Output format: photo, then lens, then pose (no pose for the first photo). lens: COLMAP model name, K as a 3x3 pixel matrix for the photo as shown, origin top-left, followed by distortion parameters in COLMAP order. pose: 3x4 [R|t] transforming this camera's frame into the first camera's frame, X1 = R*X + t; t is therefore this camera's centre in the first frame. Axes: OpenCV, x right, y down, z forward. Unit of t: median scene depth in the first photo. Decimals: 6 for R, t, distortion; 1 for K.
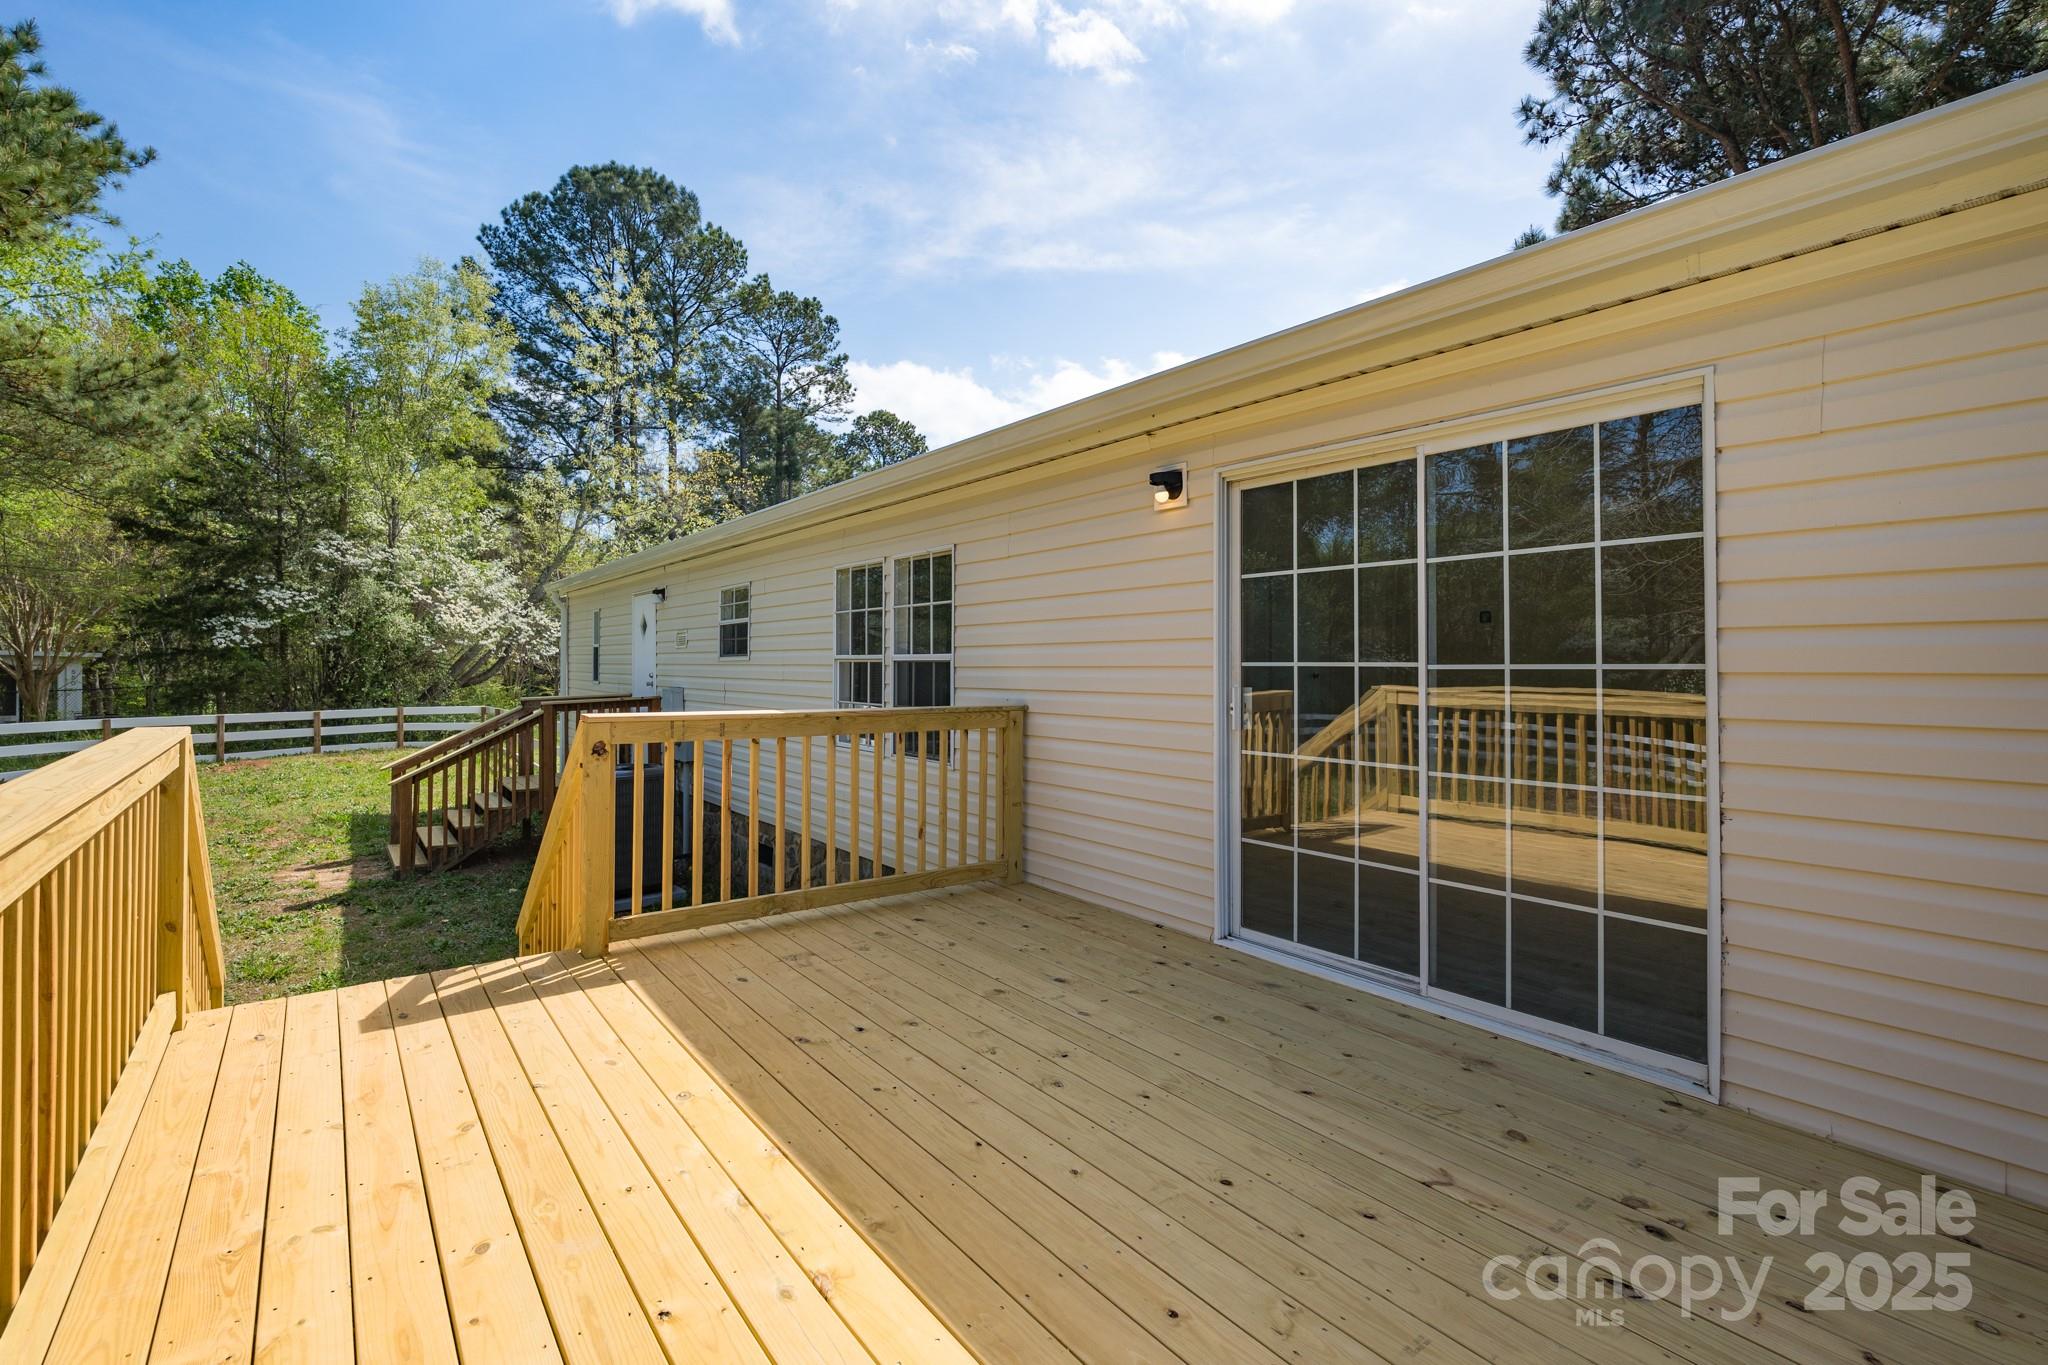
lens RADIAL K [[932.5, 0, 1017.9], [0, 932.5, 673.9], [0, 0, 1]] dist [-0.006883, 0.000320]
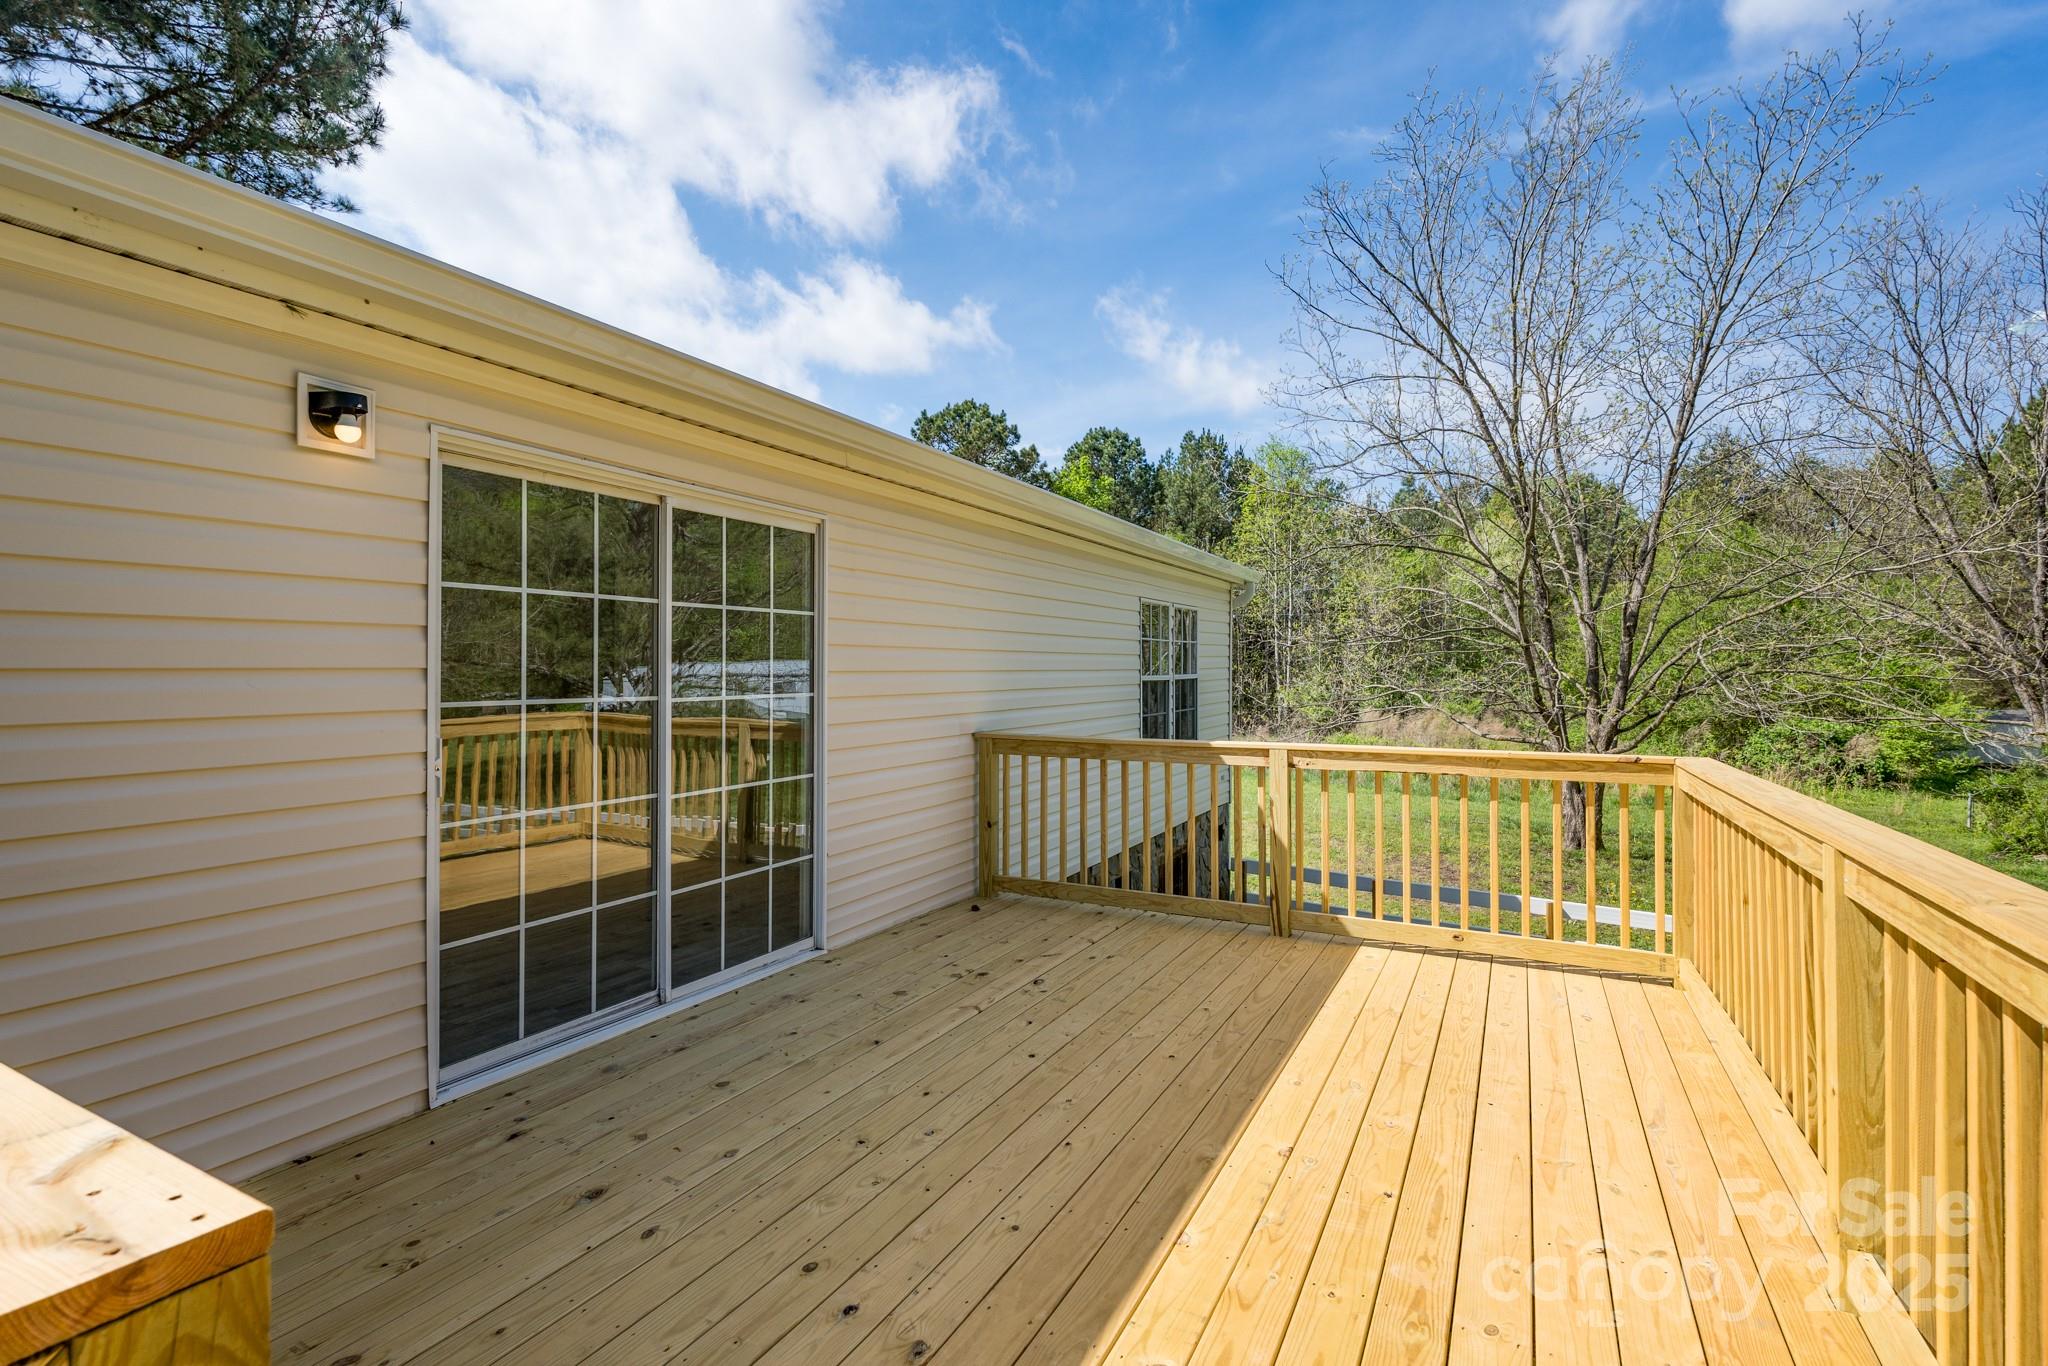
lens RADIAL K [[932.5, 0, 1022.2], [0, 932.5, 663.9], [0, 0, 1]] dist [-0.006883, 0.000320]
pose [[-0.413736, 0.011358, 0.910326, -0.750188], [0.018168, 0.999826, -0.004217, -0.036205], [-0.910216, 0.014794, -0.413870, 1.105792]]
